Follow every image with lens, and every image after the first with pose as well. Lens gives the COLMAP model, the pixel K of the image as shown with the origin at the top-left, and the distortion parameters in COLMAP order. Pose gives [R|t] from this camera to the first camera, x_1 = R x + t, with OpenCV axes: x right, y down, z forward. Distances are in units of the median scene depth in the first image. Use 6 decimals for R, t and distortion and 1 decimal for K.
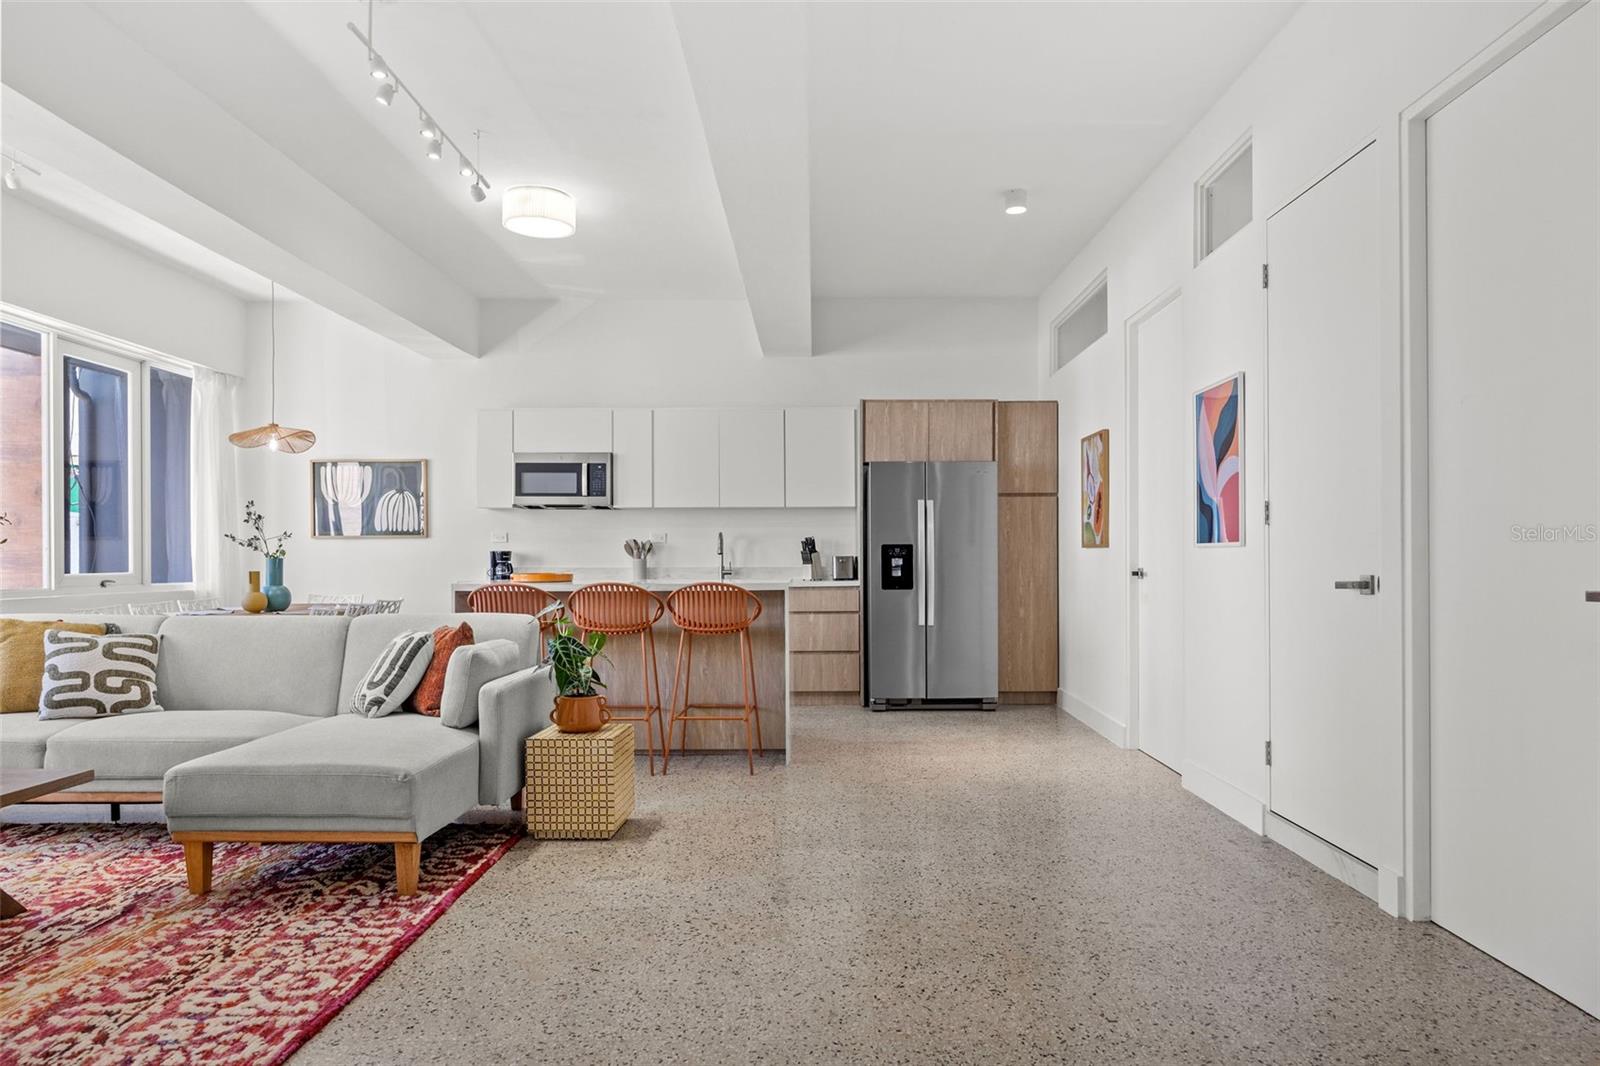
lens RADIAL K [[1014.7, 0, 800.8], [0, 1014.7, 554.0], [0, 0, 1]] dist [-0.002361, -0.002124]
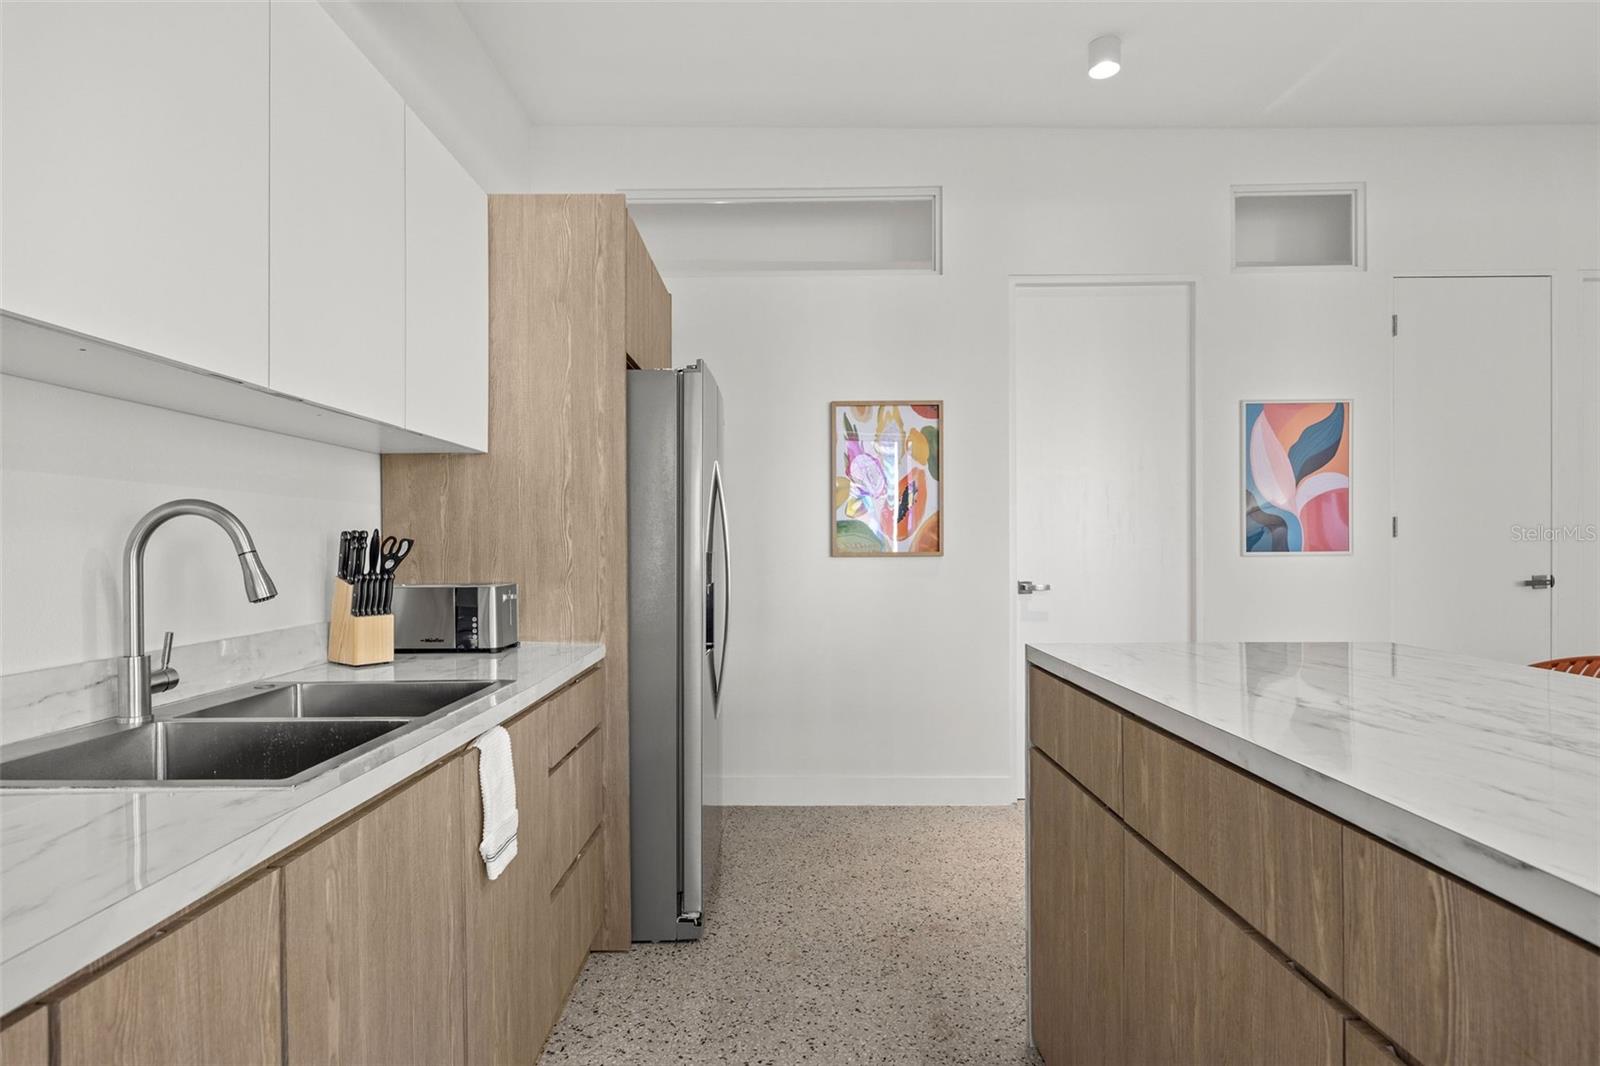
lens RADIAL K [[871.9, 0, 797.8], [0, 871.9, 545.0], [0, 0, 1]] dist [0.039366, 0.000976]
pose [[-0.036415, 0.002603, 0.999333, -0.330125], [0.005736, 0.999981, -0.002396, -0.012548], [-0.999320, 0.005645, -0.036430, 1.053216]]
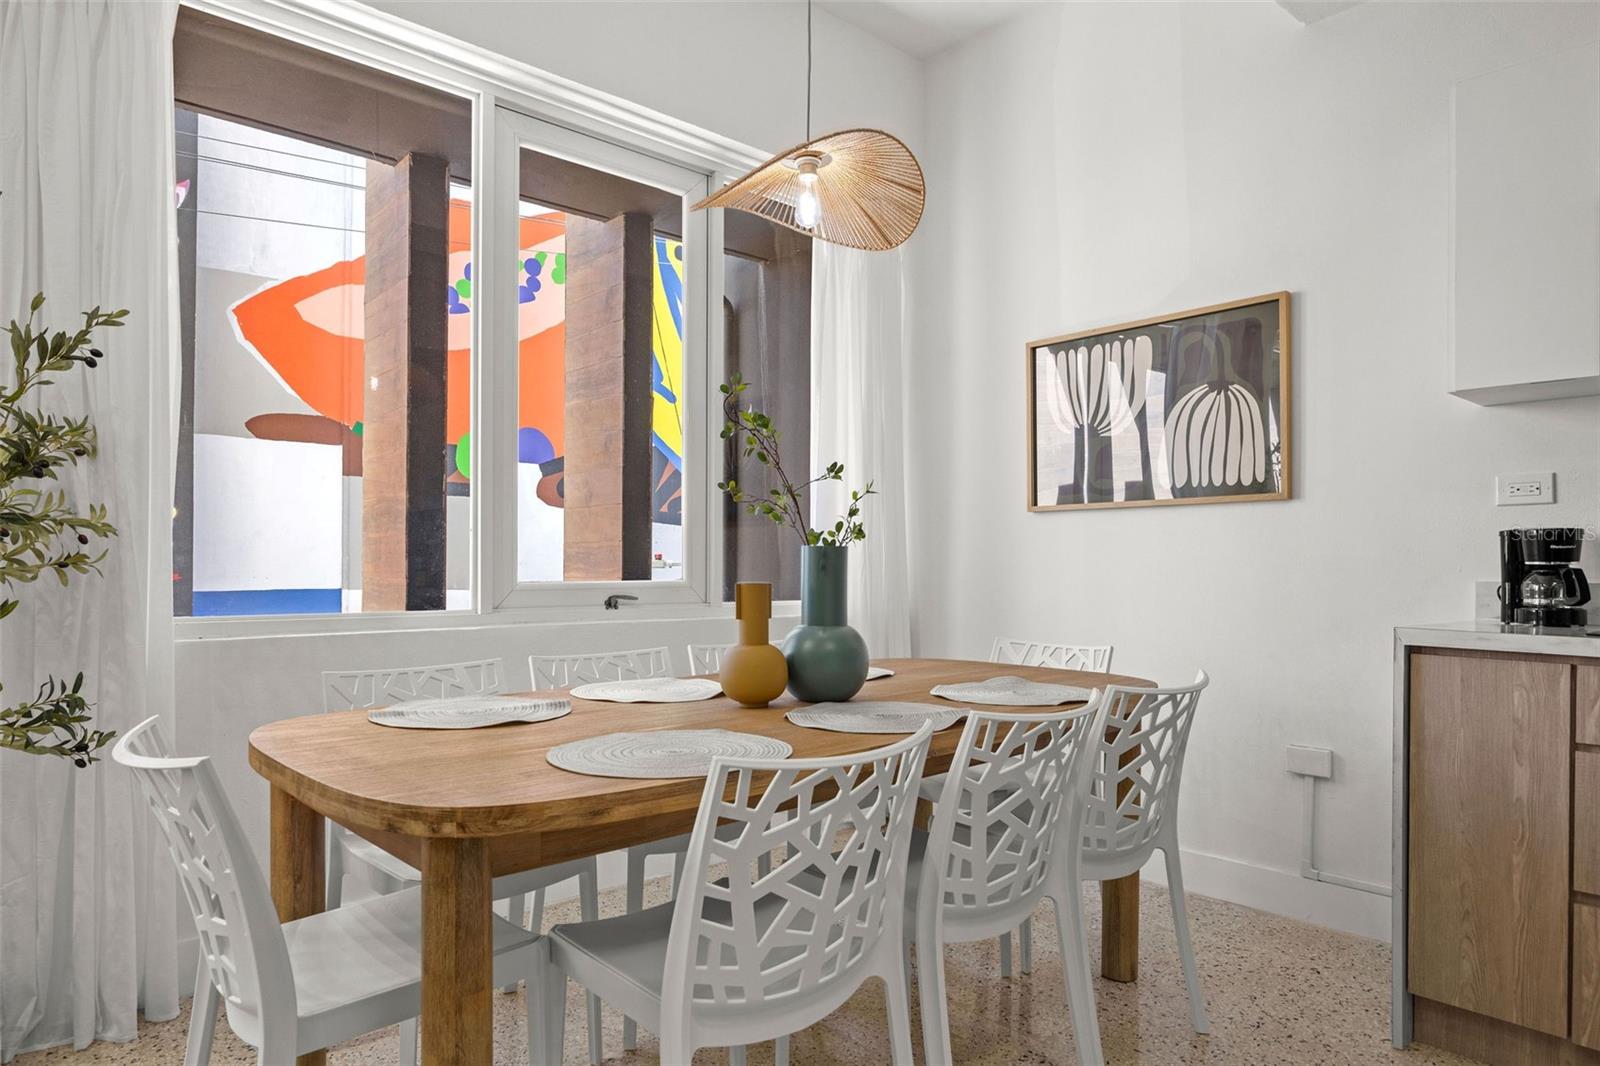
lens RADIAL K [[970.3, 0, 802.5], [0, 970.3, 555.4], [0, 0, 1]] dist [-0.007714, -0.003161]
pose [[0.685623, -0.001305, -0.727955, -0.285416], [-0.003985, 0.999977, -0.005546, 0.009165], [0.727945, 0.006704, 0.685602, 0.768309]]
